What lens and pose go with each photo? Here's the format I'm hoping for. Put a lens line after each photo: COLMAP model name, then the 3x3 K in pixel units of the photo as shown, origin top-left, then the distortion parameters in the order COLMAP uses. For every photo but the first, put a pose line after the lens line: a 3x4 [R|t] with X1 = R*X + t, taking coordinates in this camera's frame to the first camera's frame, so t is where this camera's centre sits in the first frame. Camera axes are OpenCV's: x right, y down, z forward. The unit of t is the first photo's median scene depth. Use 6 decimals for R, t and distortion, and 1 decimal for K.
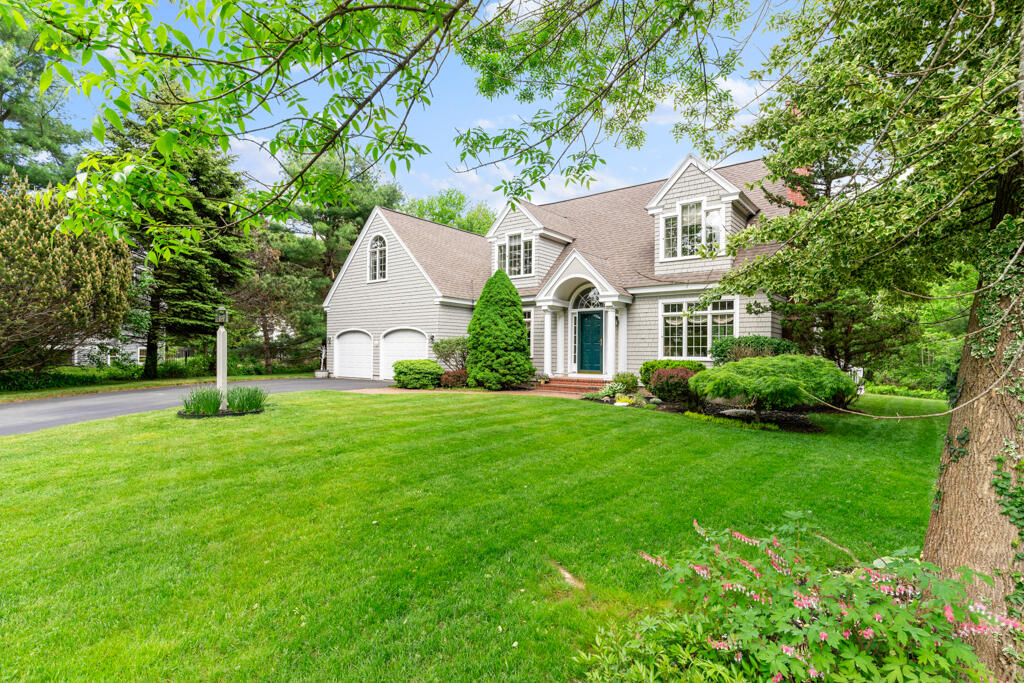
lens RADIAL K [[506.8, 0, 511.9], [0, 506.8, 347.5], [0, 0, 1]] dist [0.002153, 0.000106]
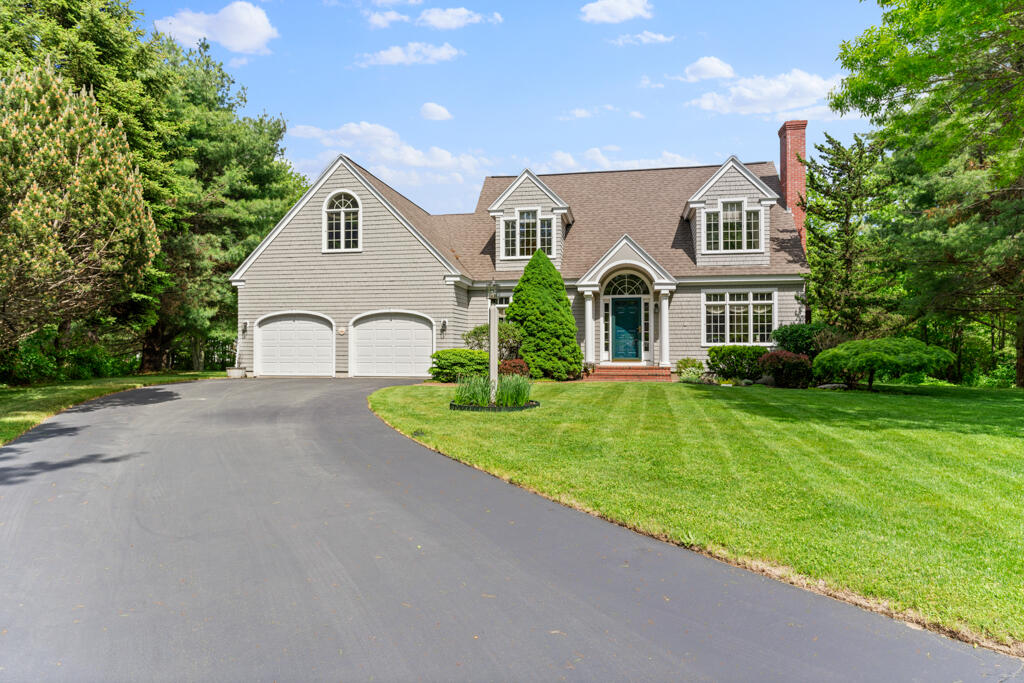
lens RADIAL K [[635.9, 0, 512.5], [0, 635.9, 339.6], [0, 0, 1]] dist [0.003999, 0.000129]
pose [[0.881157, 0.000541, 0.472824, -0.634795], [0.003732, 0.999960, -0.008100, 0.018343], [-0.472810, 0.008902, 0.881120, 0.018258]]
